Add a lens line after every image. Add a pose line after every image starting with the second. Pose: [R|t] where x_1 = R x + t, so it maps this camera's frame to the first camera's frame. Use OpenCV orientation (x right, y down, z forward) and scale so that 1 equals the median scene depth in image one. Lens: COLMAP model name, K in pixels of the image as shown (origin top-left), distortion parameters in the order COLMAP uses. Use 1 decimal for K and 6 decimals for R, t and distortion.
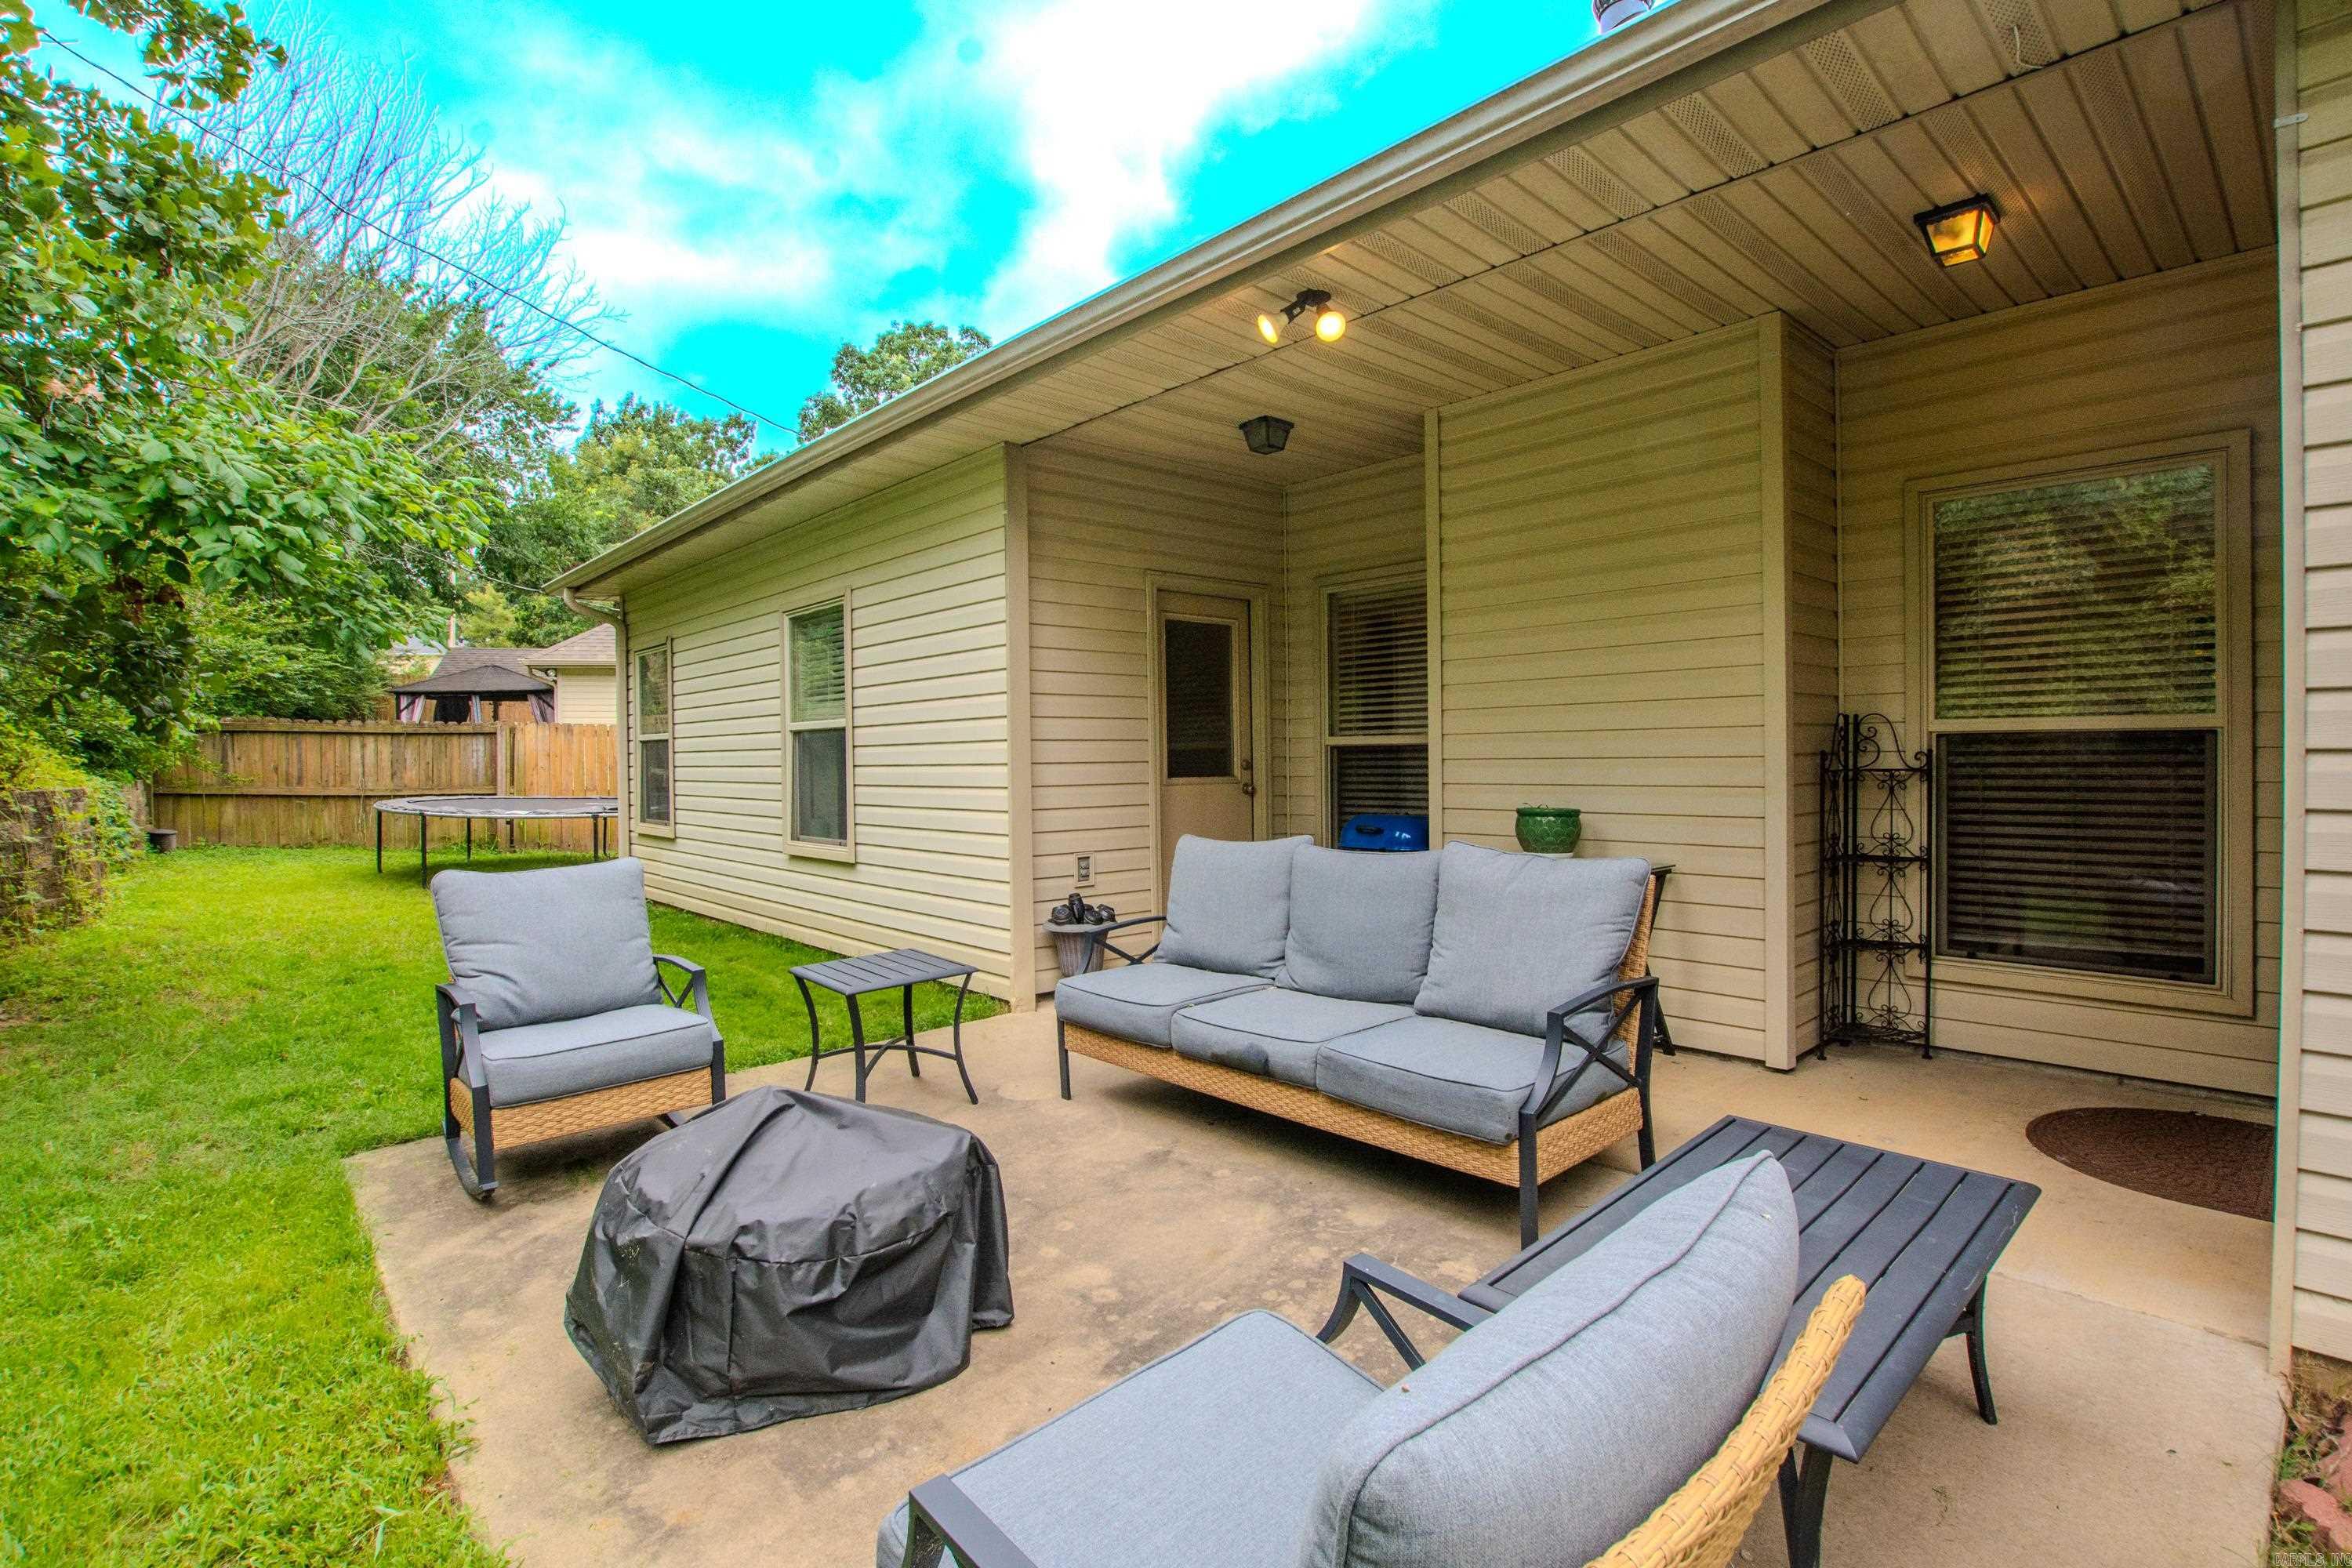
lens RADIAL K [[1069.2, 0, 1172.1], [0, 1069.2, 759.0], [0, 0, 1]] dist [0.000358, -0.001038]
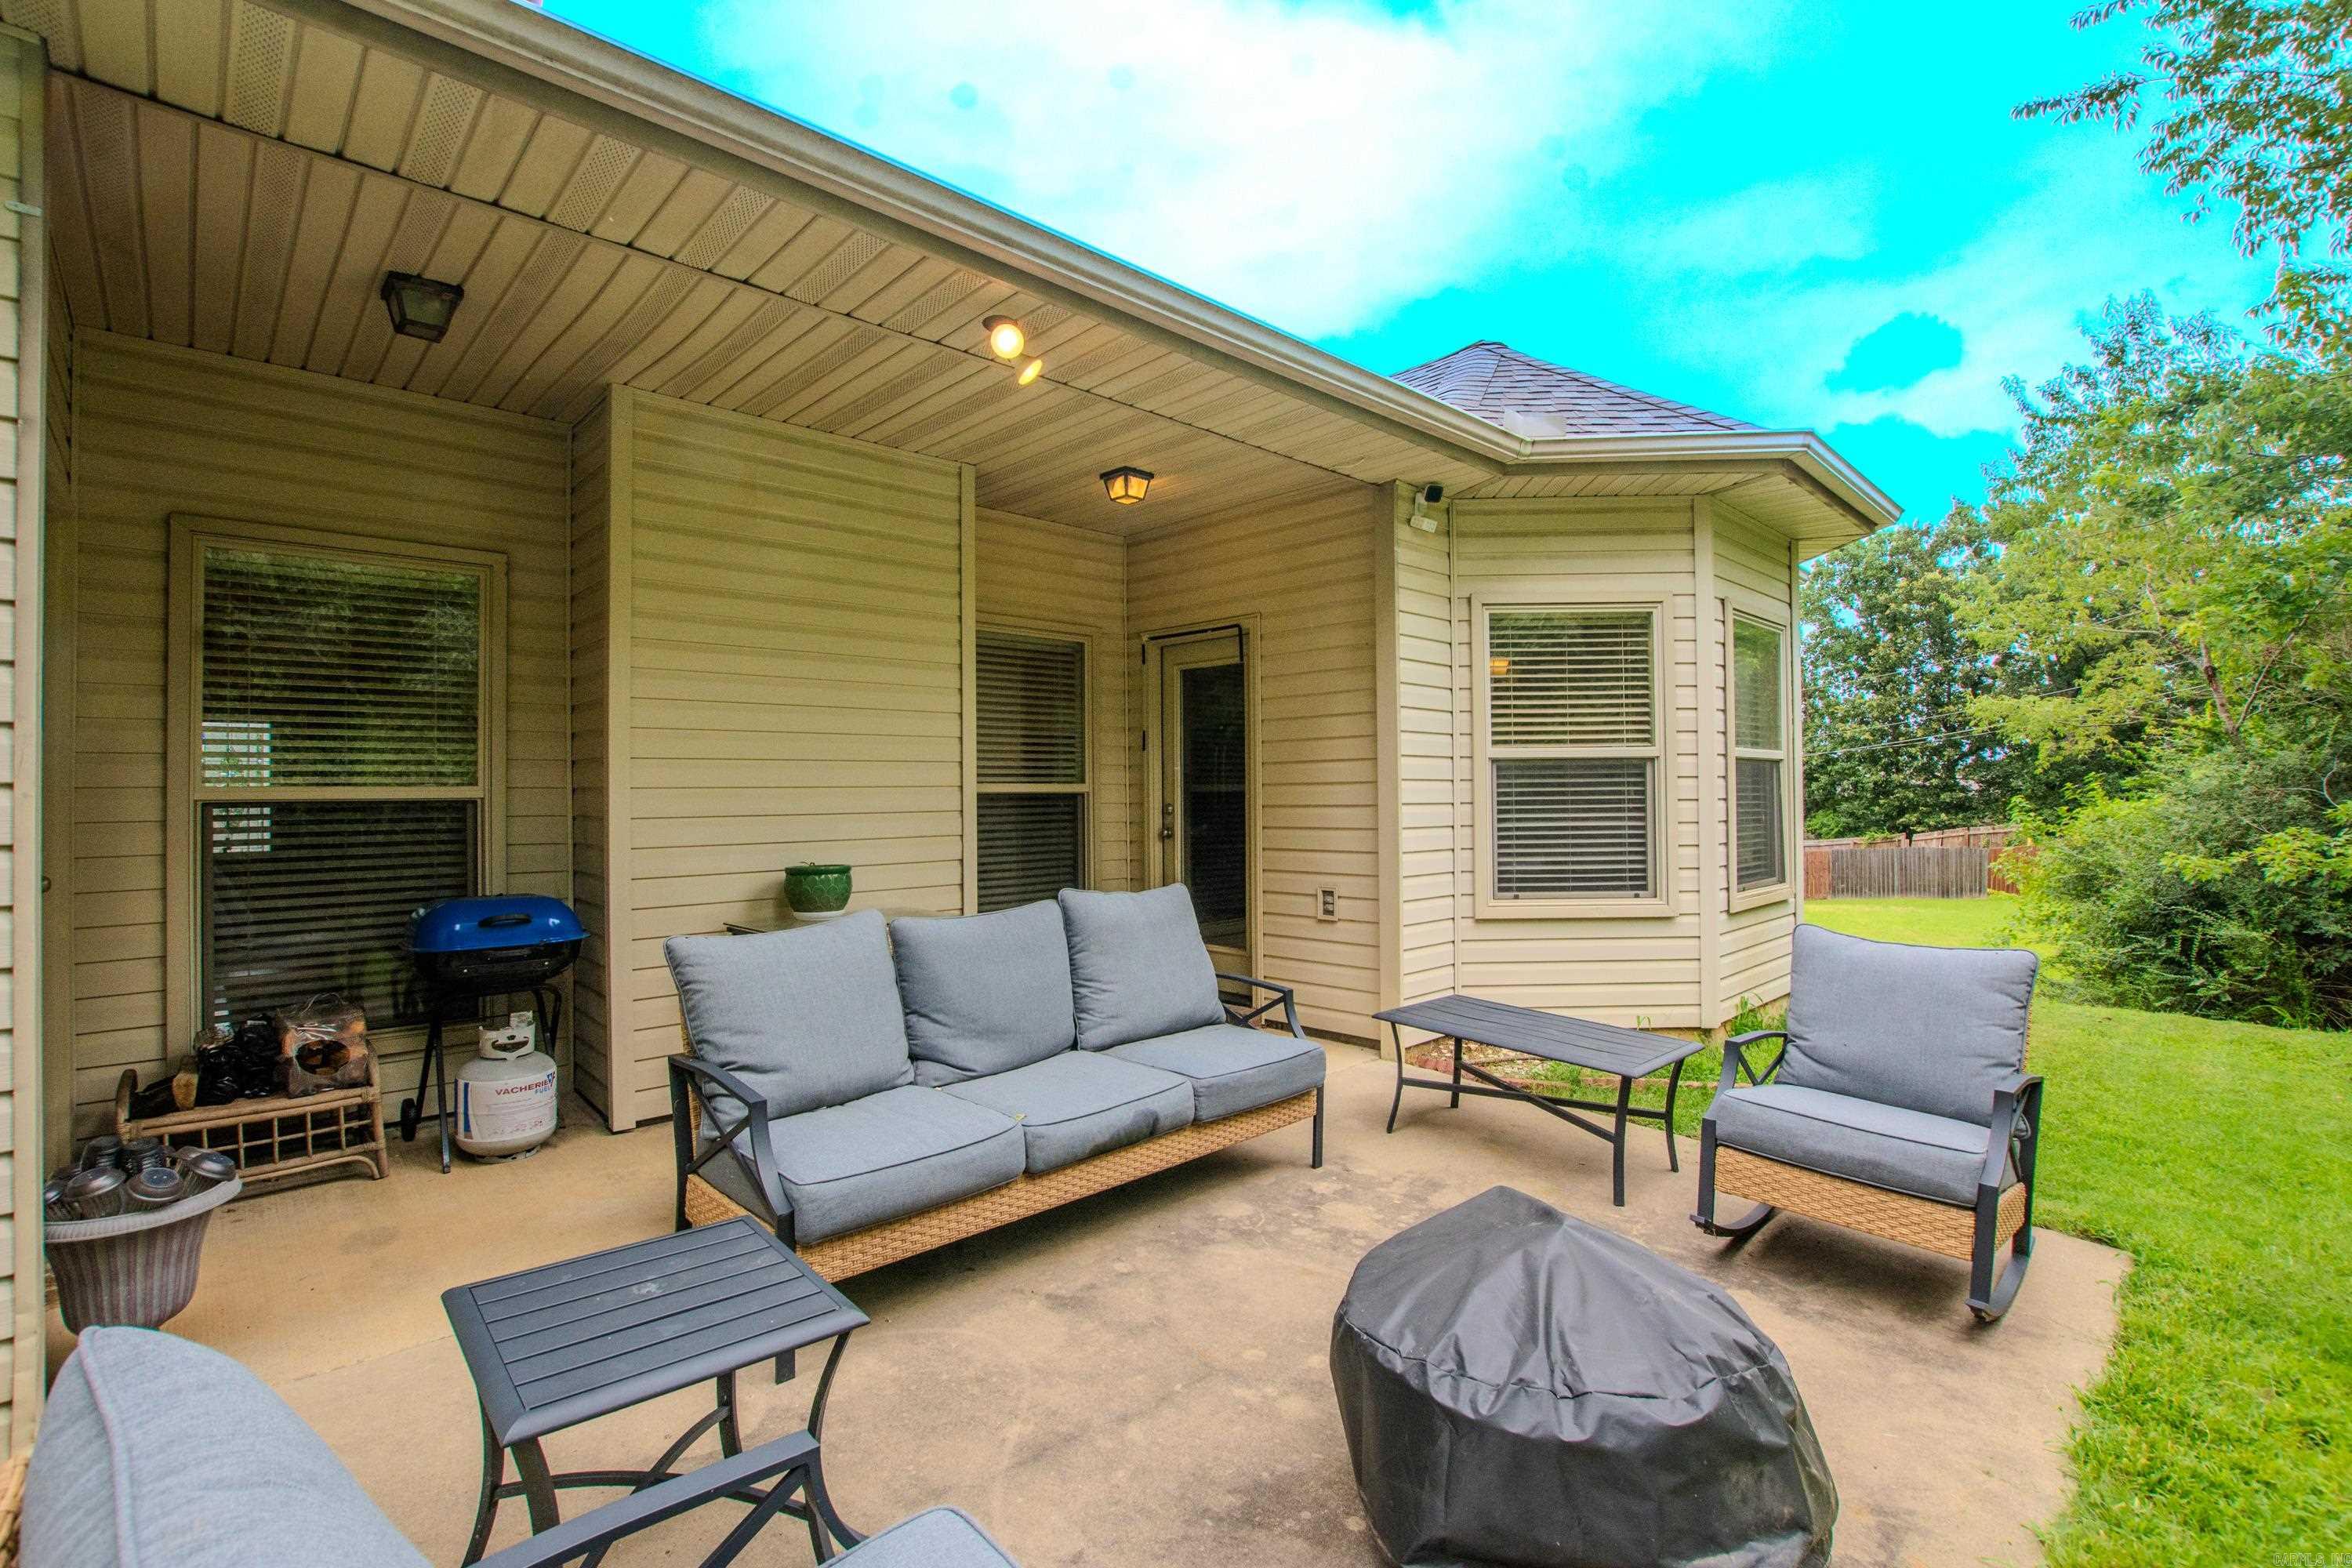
lens RADIAL K [[1037.2, 0, 1187.7], [0, 1037.2, 816.2], [0, 0, 1]] dist [-0.020172, 0.005424]
pose [[-0.031082, 0.009907, 0.999468, -0.827429], [0.006918, 0.999929, -0.009697, 0.016764], [-0.999493, 0.006613, -0.031148, 0.969525]]
